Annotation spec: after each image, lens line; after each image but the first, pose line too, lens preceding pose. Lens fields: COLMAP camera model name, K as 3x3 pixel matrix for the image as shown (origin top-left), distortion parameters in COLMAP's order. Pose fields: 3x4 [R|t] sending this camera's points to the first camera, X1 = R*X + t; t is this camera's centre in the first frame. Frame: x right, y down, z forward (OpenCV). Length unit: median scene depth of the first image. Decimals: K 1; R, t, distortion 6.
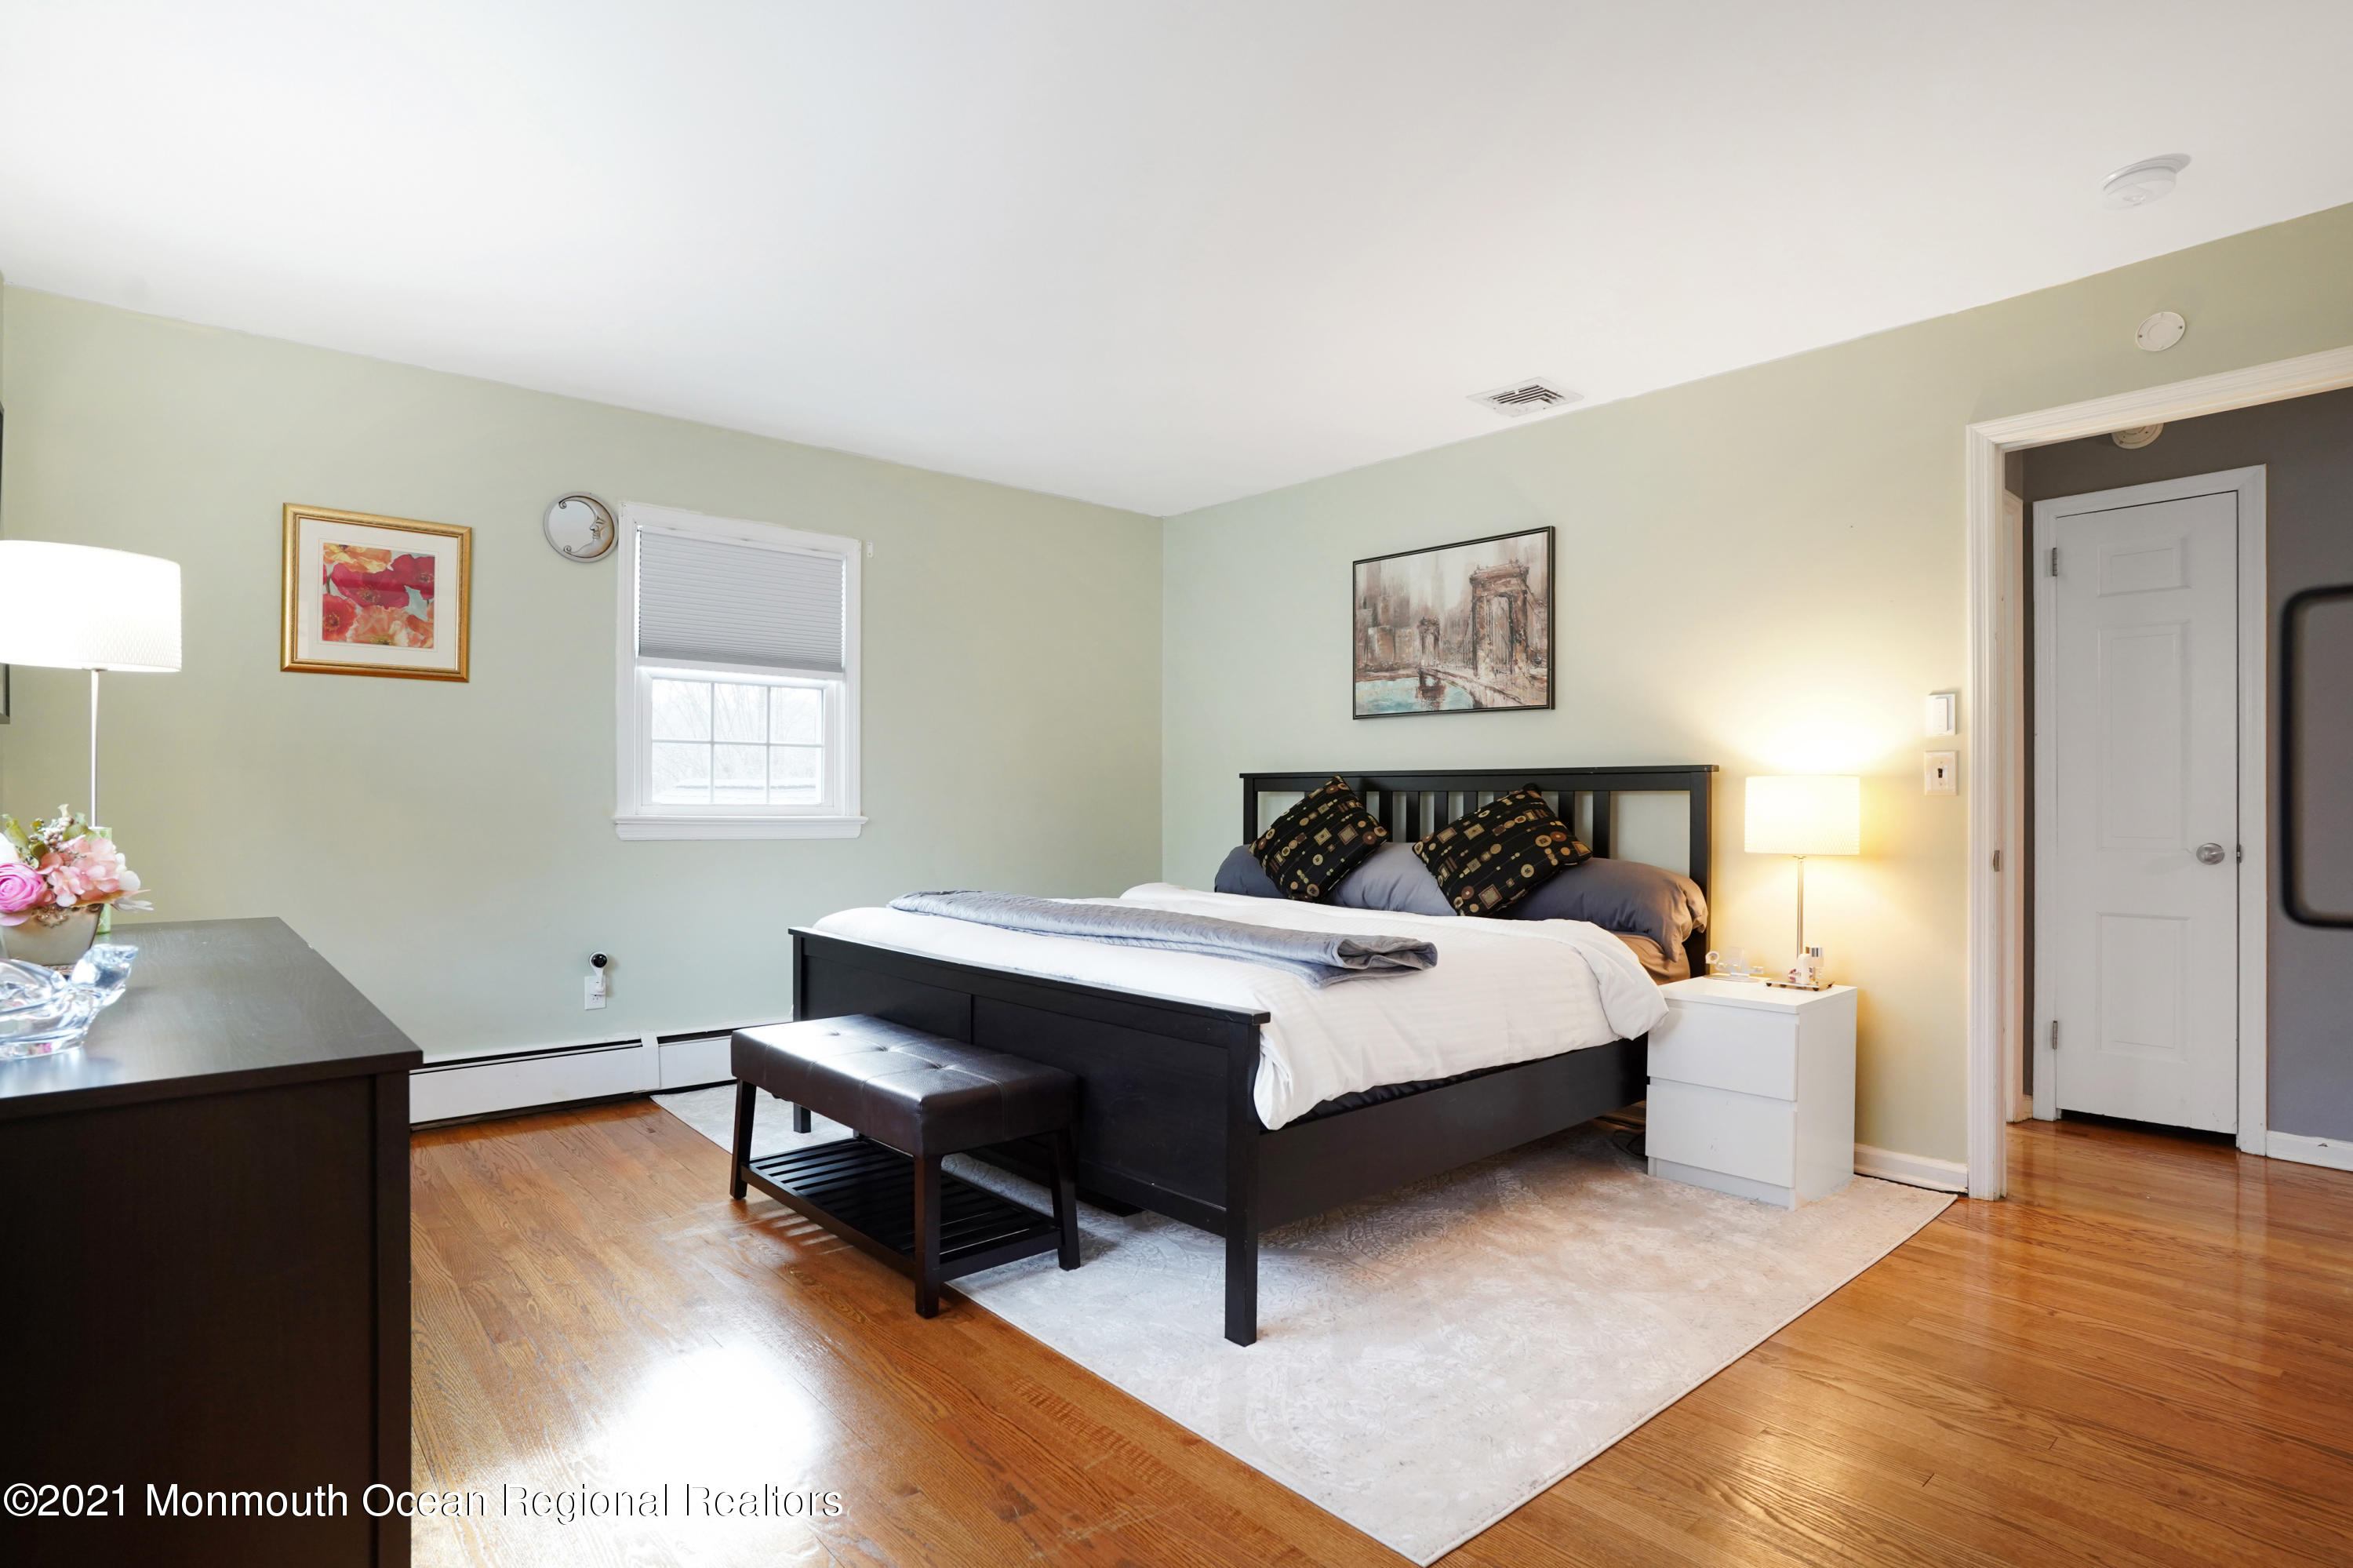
lens RADIAL K [[1174.4, 0, 1176.5], [0, 1174.4, 784.0], [0, 0, 1]] dist [-0.074525, 0.000000]
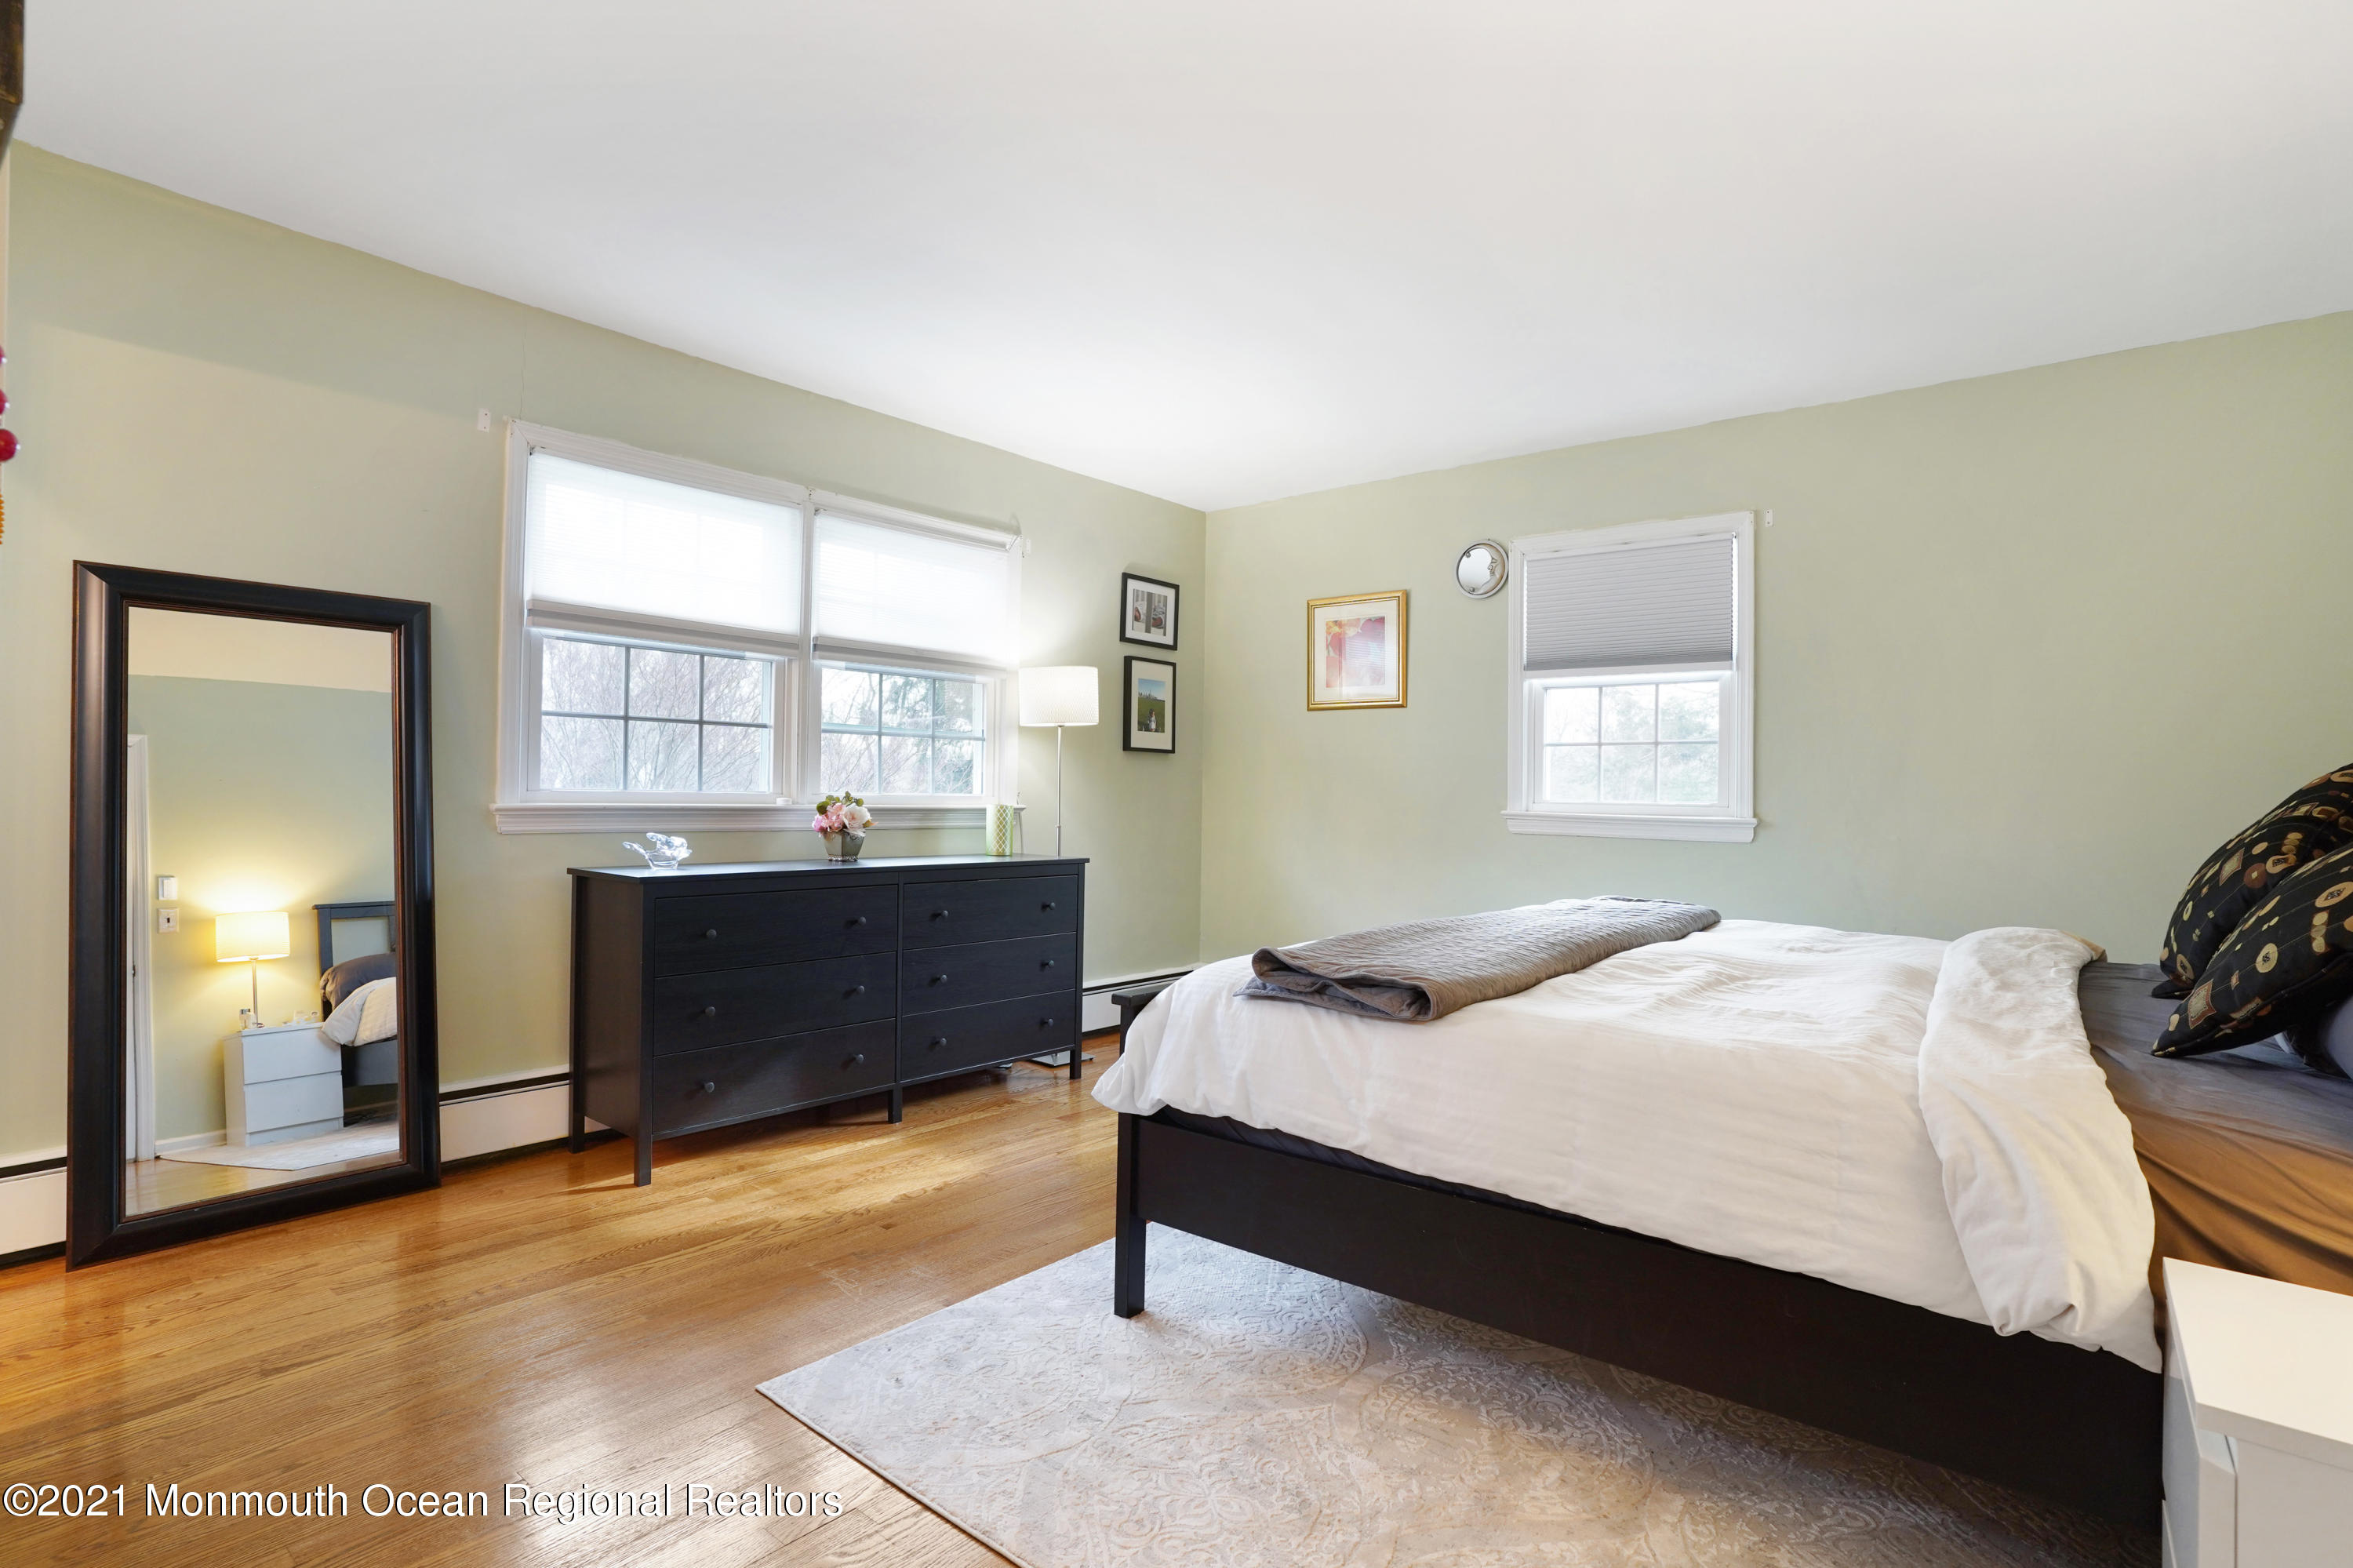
lens RADIAL K [[1174.4, 0, 1176.5], [0, 1174.4, 784.0], [0, 0, 1]] dist [-0.074525, 0.000000]
pose [[0.138721, -0.010656, -0.990274, 0.610745], [0.000653, 0.999943, -0.010669, 0.011513], [0.990331, 0.000833, 0.138720, 0.498212]]
